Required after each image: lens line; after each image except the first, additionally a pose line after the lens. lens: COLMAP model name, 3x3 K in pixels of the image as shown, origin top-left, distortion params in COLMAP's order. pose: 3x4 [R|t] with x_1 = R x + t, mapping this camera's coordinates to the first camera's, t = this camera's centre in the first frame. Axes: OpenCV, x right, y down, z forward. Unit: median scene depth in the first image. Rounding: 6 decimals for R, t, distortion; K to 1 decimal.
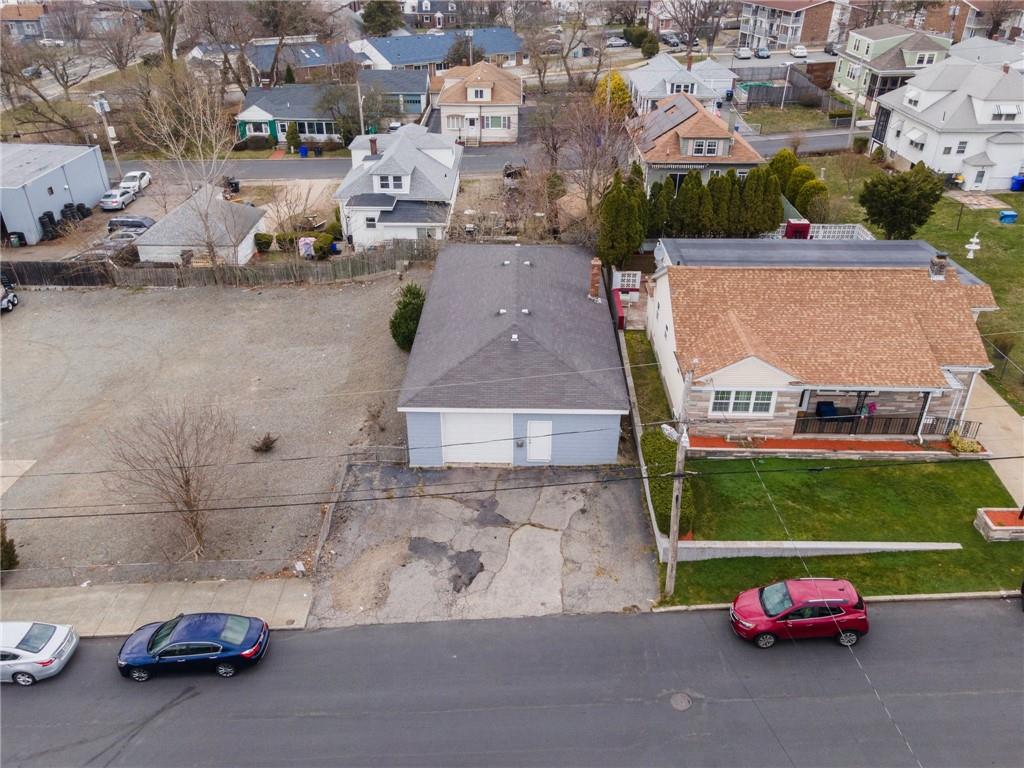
lens RADIAL K [[808.9, 0, 512.0], [0, 808.9, 384.0], [0, 0, 1]] dist [0.013080, 0.058253]
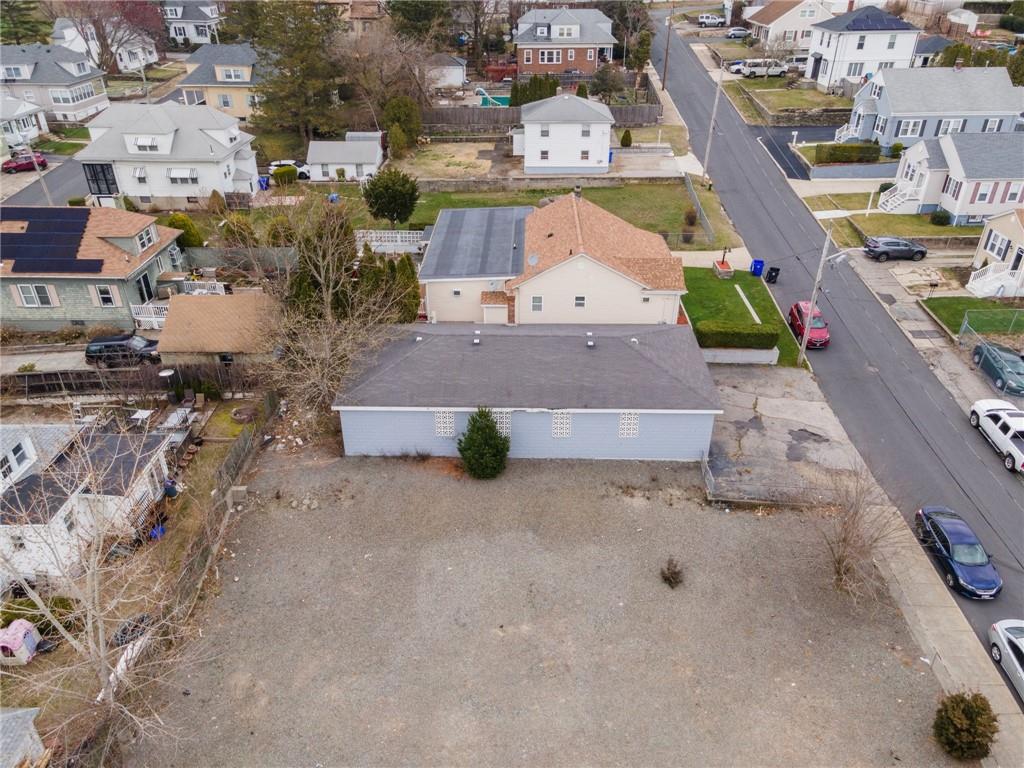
lens RADIAL K [[764.5, 0, 512.0], [0, 764.5, 384.0], [0, 0, 1]] dist [0.017813, 0.059033]
pose [[0.005516, -0.501002, 0.865429, -1.039348], [0.501868, 0.749942, 0.430947, -0.606541], [-0.864927, 0.431953, 0.255574, 0.913348]]
